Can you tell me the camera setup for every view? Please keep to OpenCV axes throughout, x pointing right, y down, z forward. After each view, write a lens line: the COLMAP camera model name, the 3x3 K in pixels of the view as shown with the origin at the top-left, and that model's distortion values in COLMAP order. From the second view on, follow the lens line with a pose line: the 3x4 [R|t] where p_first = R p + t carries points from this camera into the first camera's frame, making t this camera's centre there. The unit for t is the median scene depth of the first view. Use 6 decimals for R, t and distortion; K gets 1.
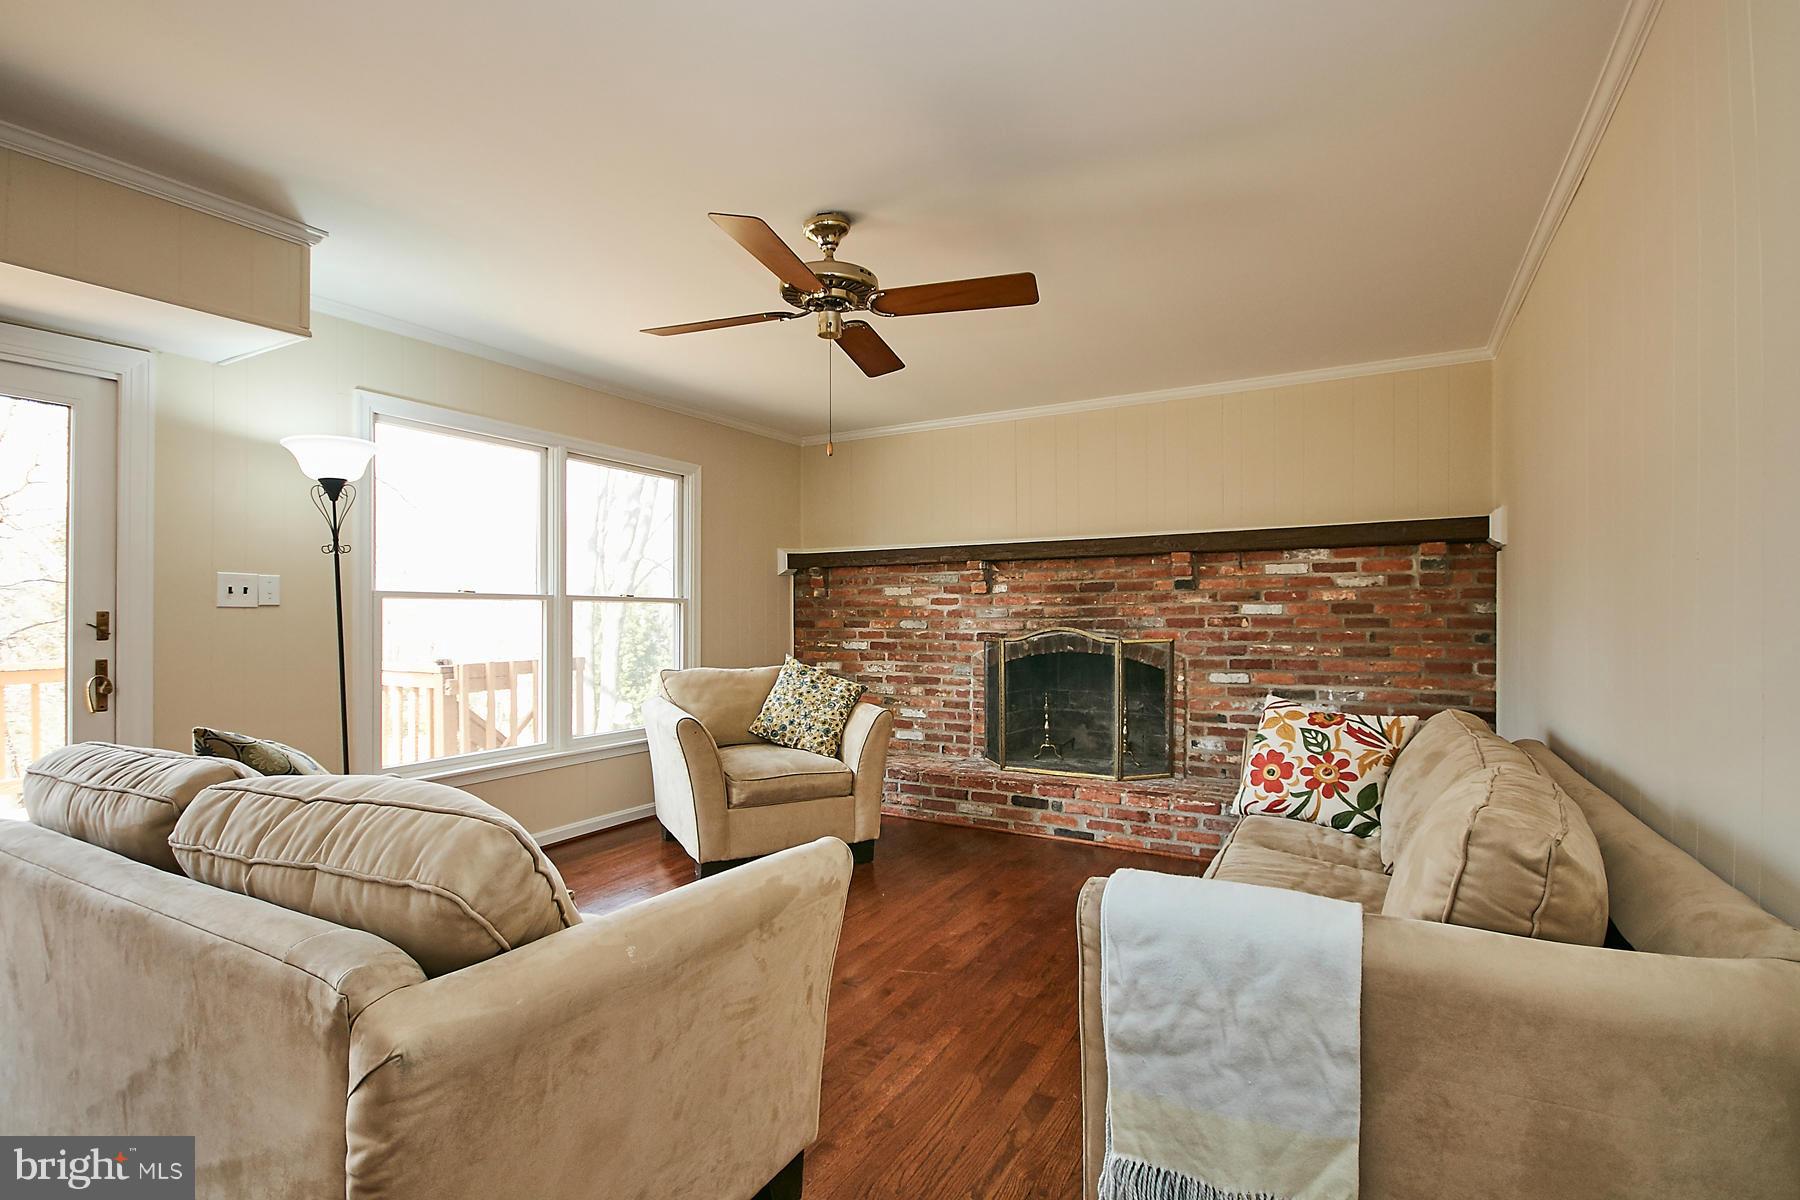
lens RADIAL K [[844.1, 0, 909.2], [0, 844.1, 615.1], [0, 0, 1]] dist [-0.003524, 0.000153]
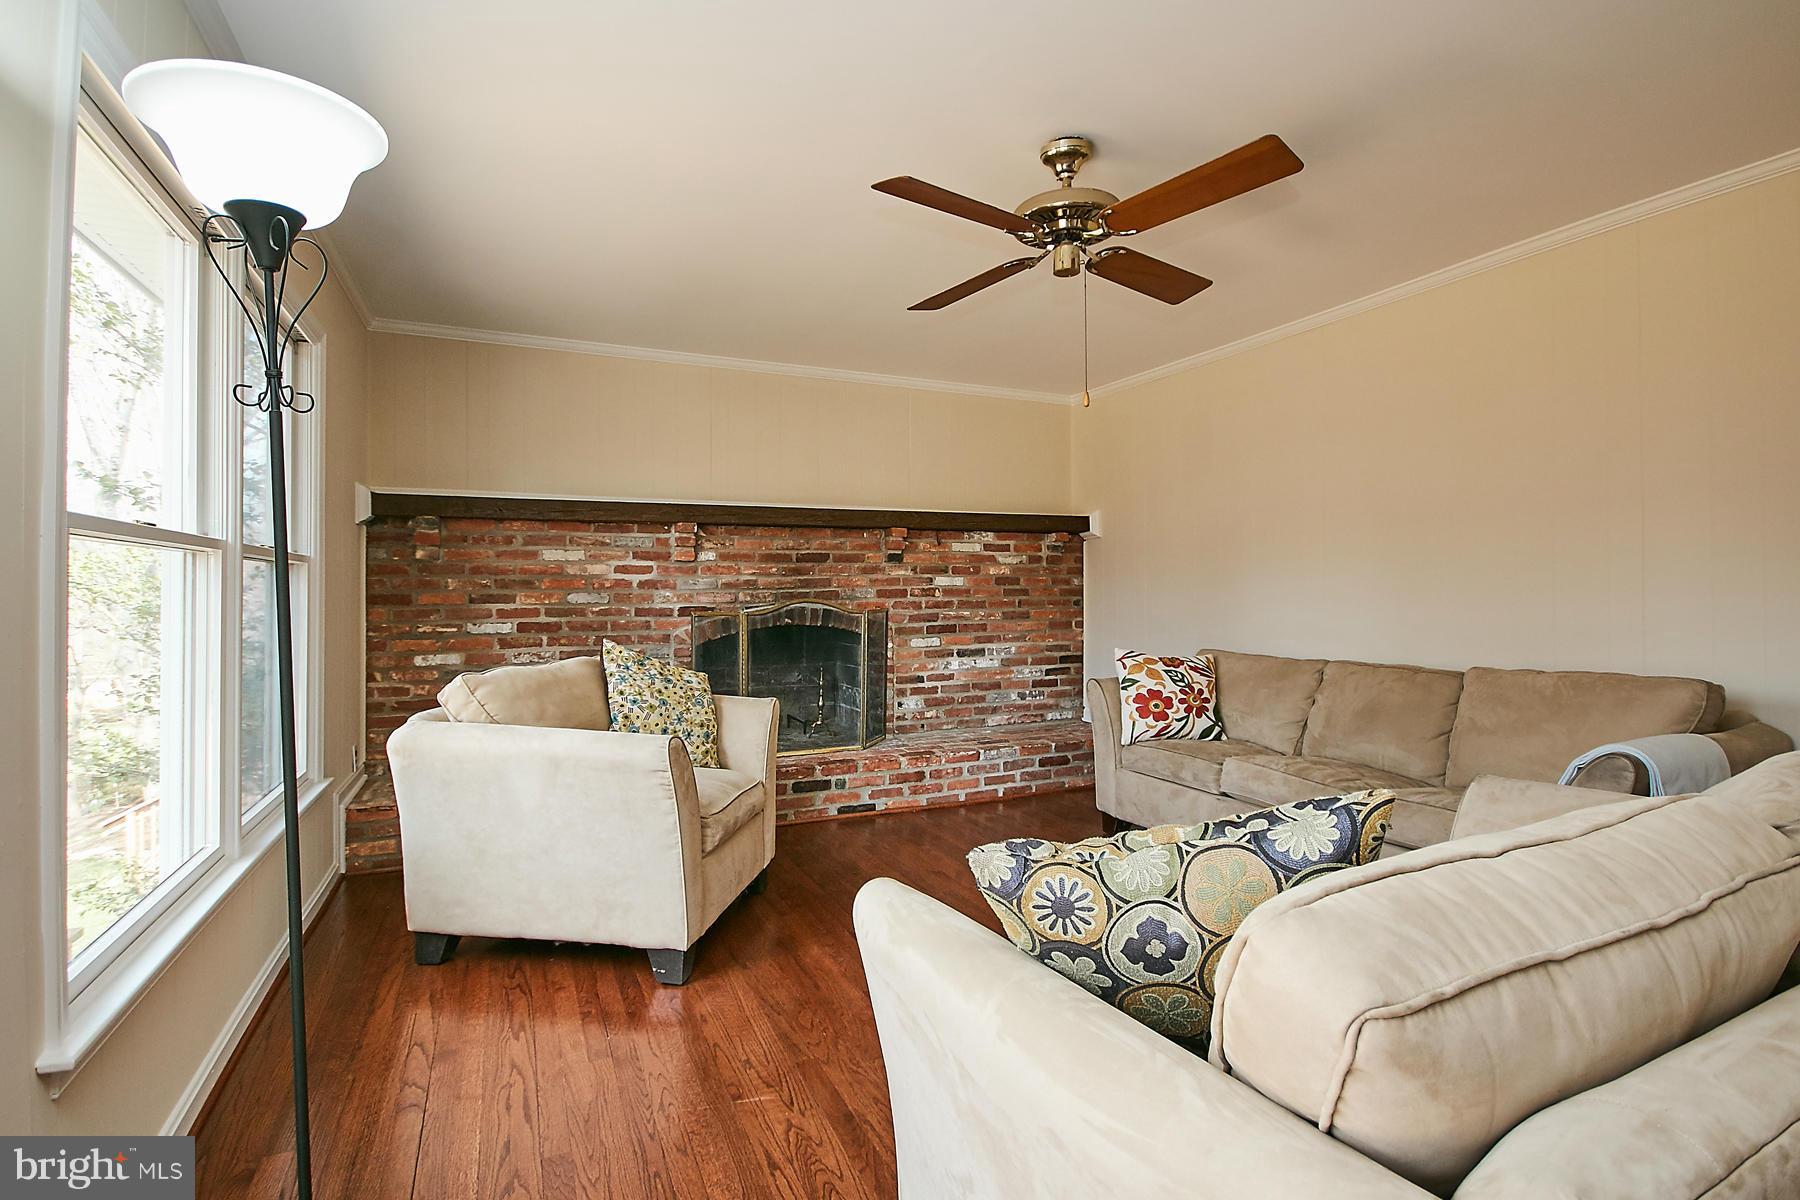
lens RADIAL K [[844.1, 0, 906.7], [0, 844.1, 583.3], [0, 0, 1]] dist [-0.003524, 0.000153]
pose [[0.581697, 0.006036, 0.813383, -0.546381], [0.003019, 0.999950, -0.009580, 0.006755], [-0.813400, 0.008028, 0.581650, 0.363750]]
